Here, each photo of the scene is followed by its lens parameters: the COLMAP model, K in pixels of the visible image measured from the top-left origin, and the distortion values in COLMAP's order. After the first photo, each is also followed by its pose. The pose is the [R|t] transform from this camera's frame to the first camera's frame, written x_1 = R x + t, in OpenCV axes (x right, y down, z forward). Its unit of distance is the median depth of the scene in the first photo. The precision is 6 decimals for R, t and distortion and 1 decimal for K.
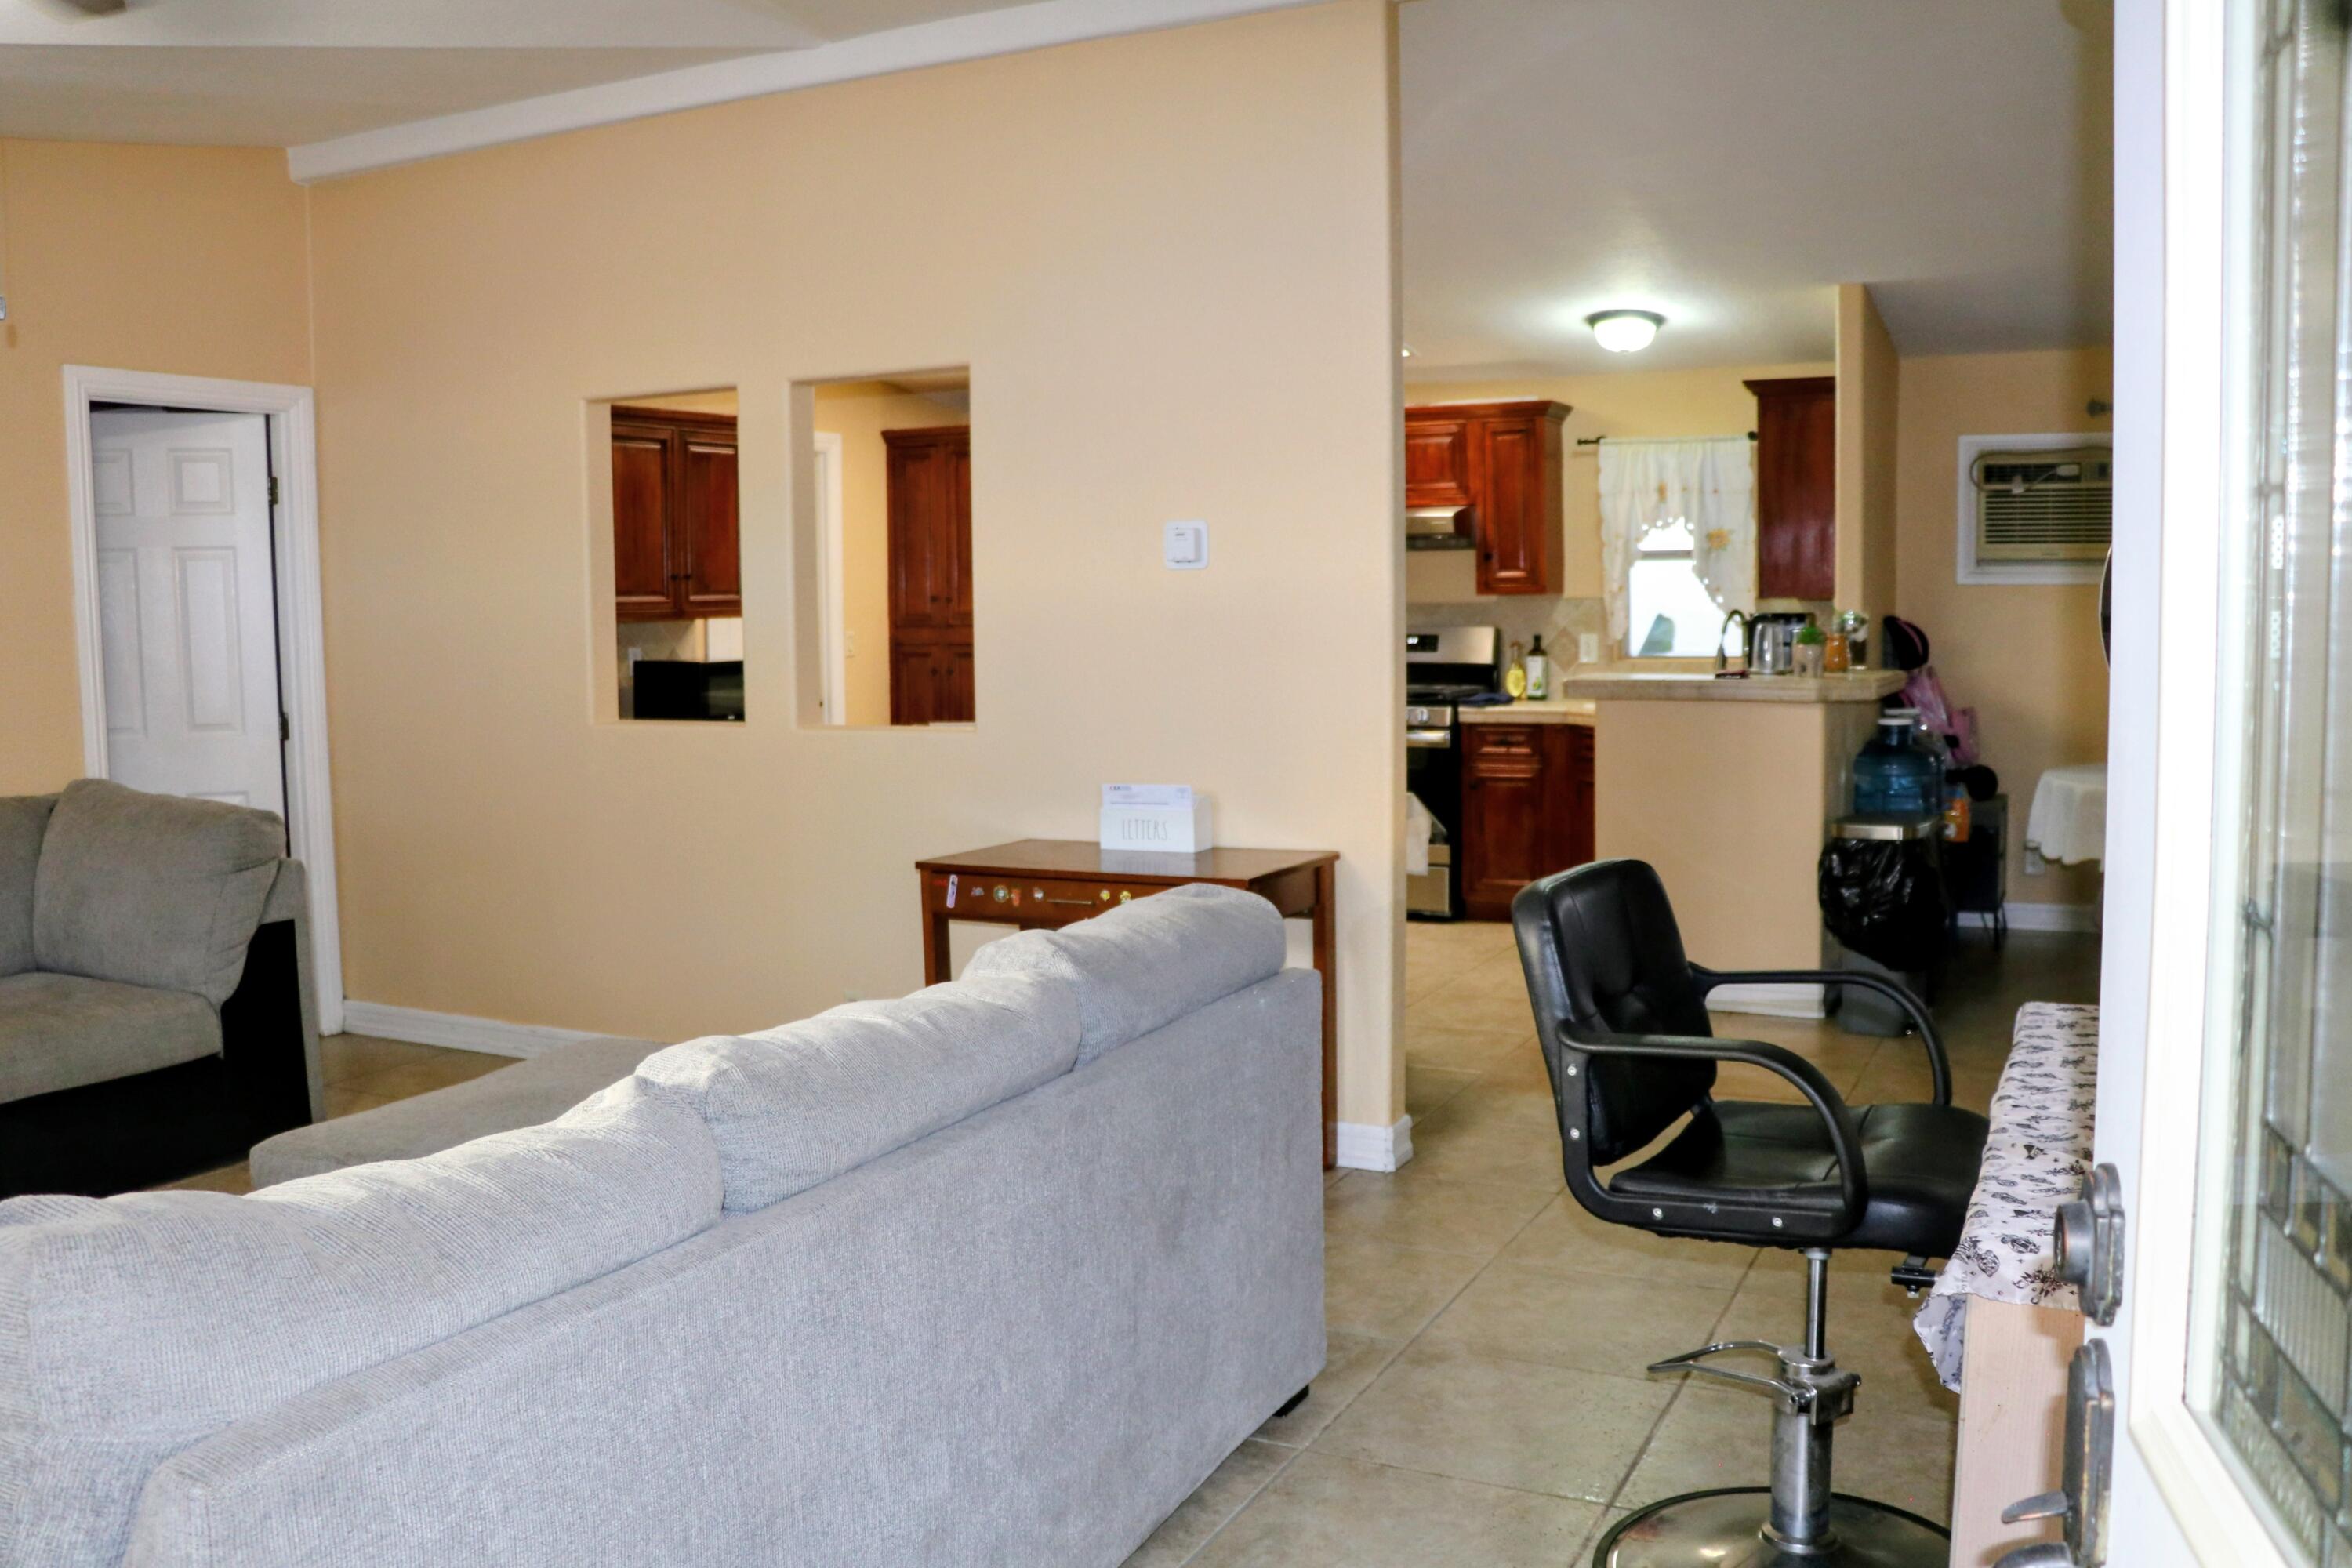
lens RADIAL K [[1992.2, 0, 1174.8], [0, 1992.2, 785.2], [0, 0, 1]] dist [-0.163983, 0.132730]
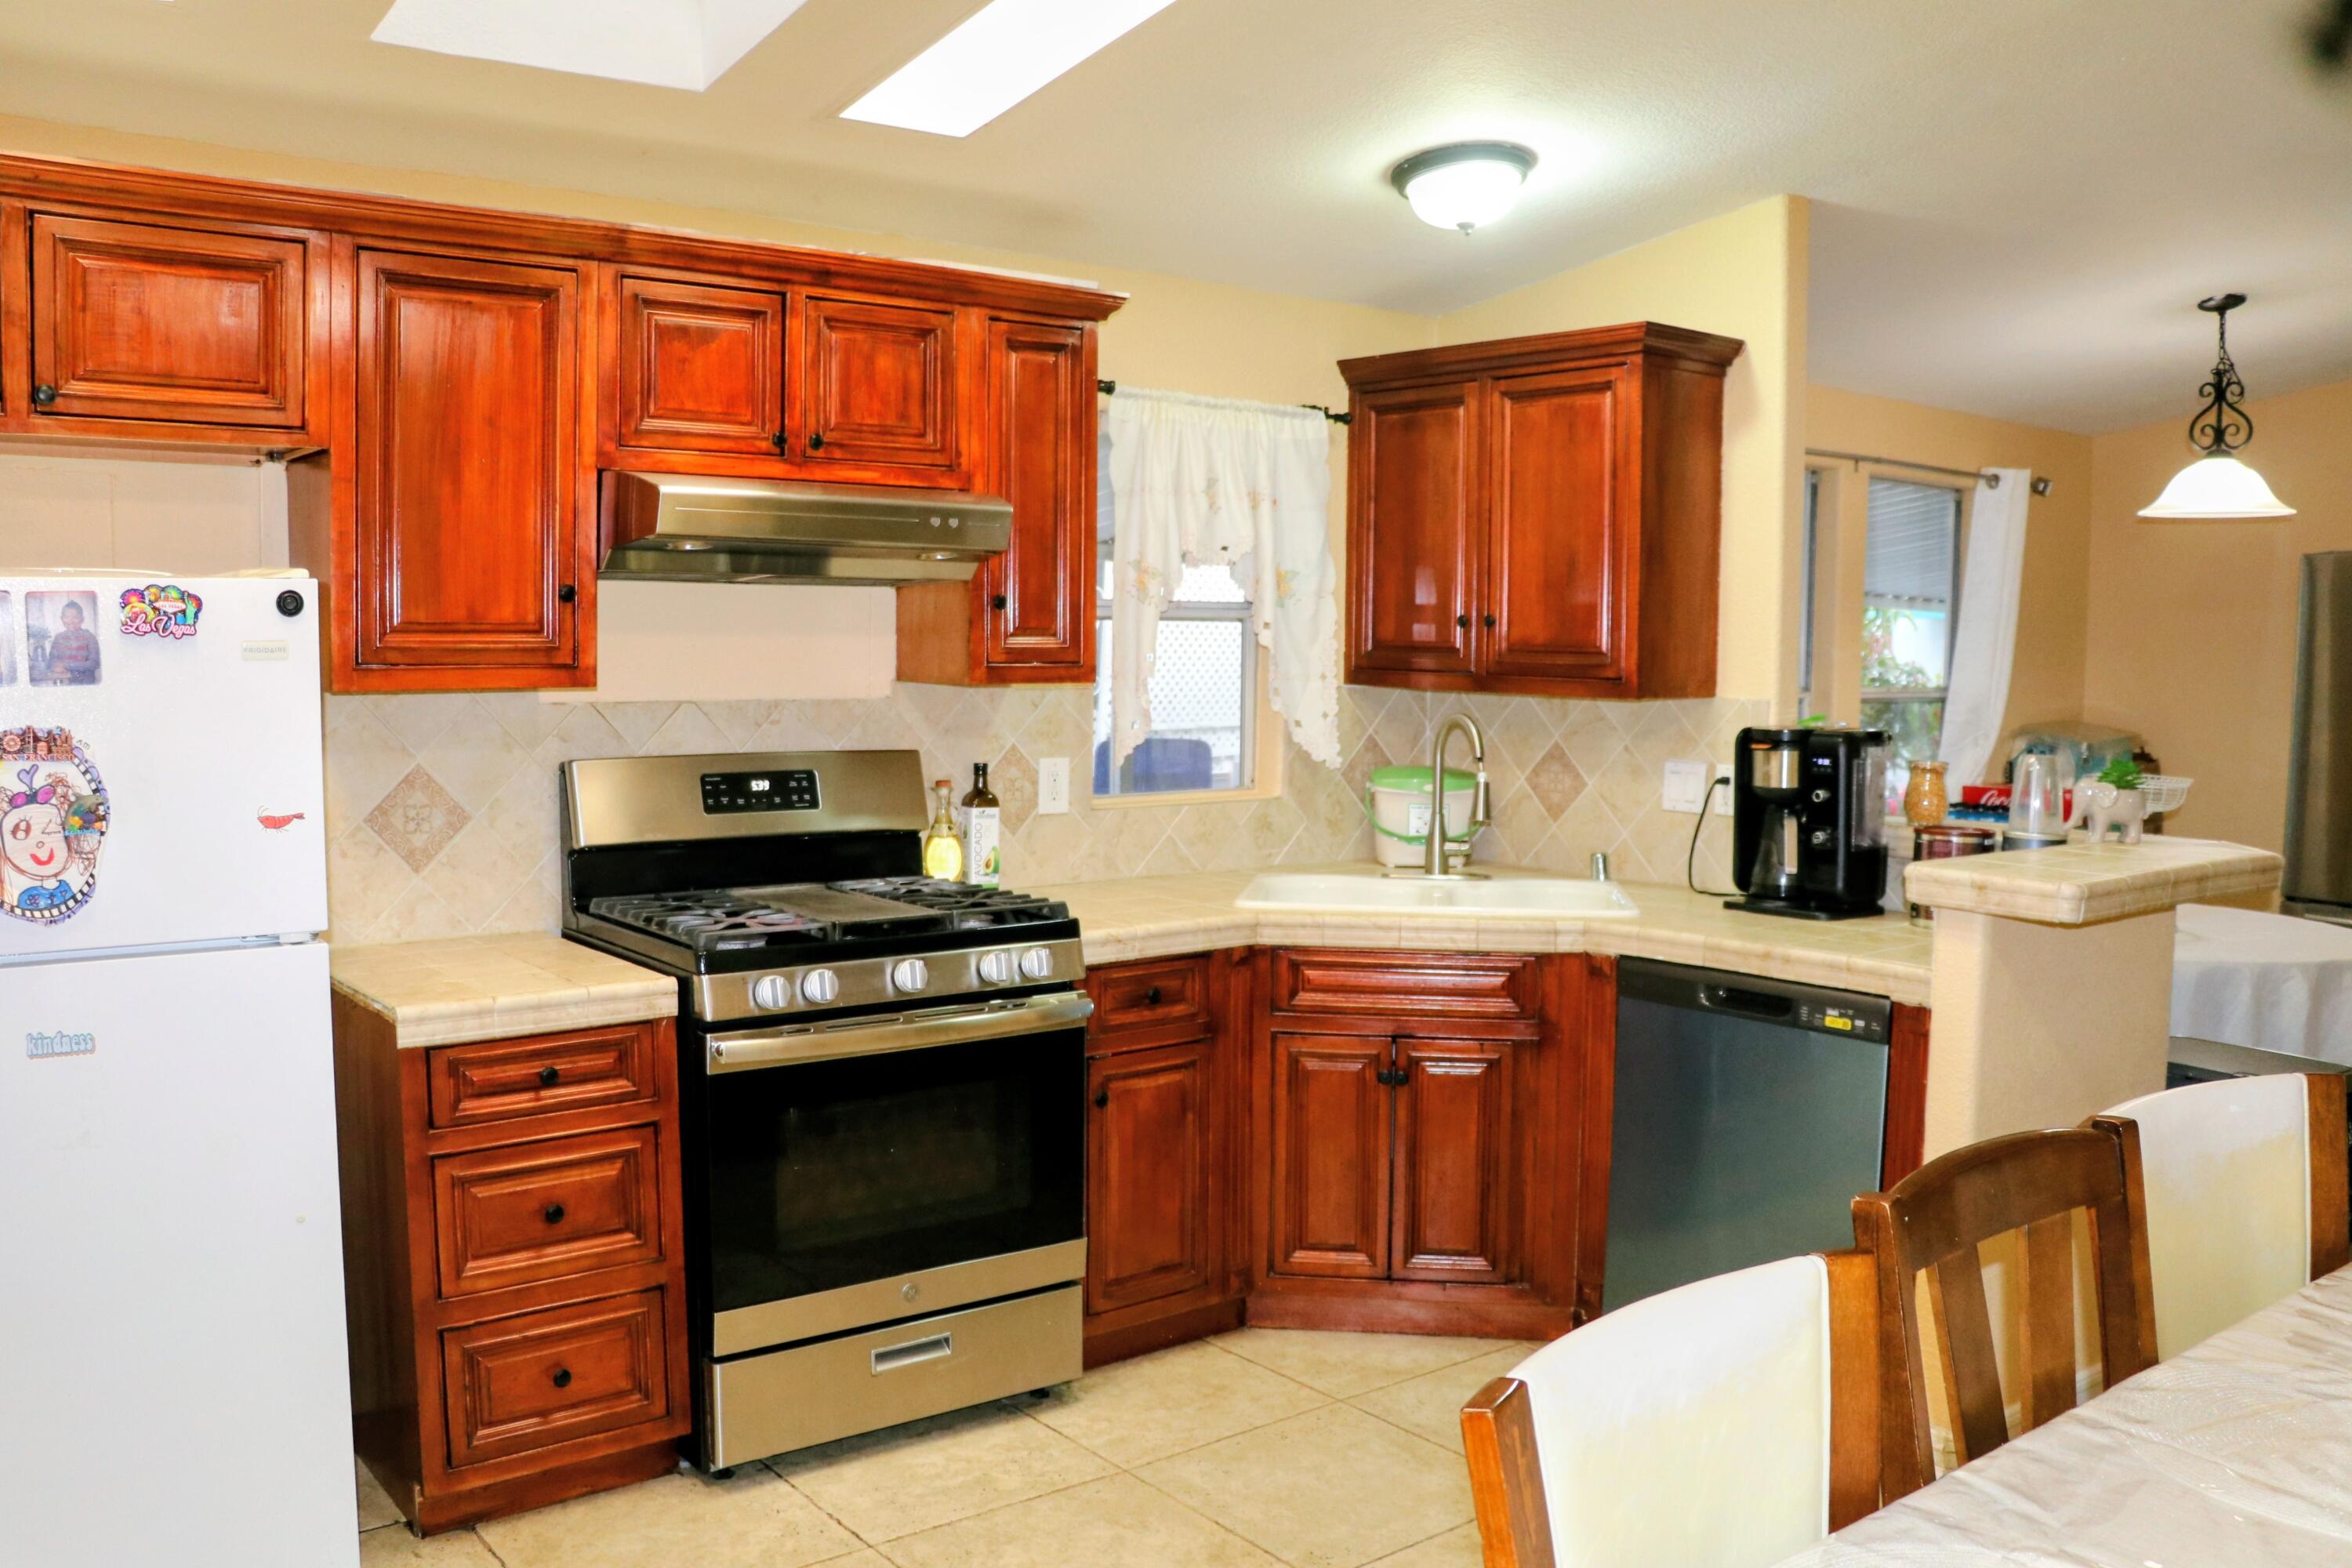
lens RADIAL K [[1992.2, 0, 1184.9], [0, 1992.2, 781.8], [0, 0, 1]] dist [-0.163983, 0.132730]
pose [[0.415884, -0.045279, 0.908290, -0.255136], [0.076665, 0.996950, 0.014596, -0.075217], [-0.906181, 0.063563, 0.418087, 0.746626]]
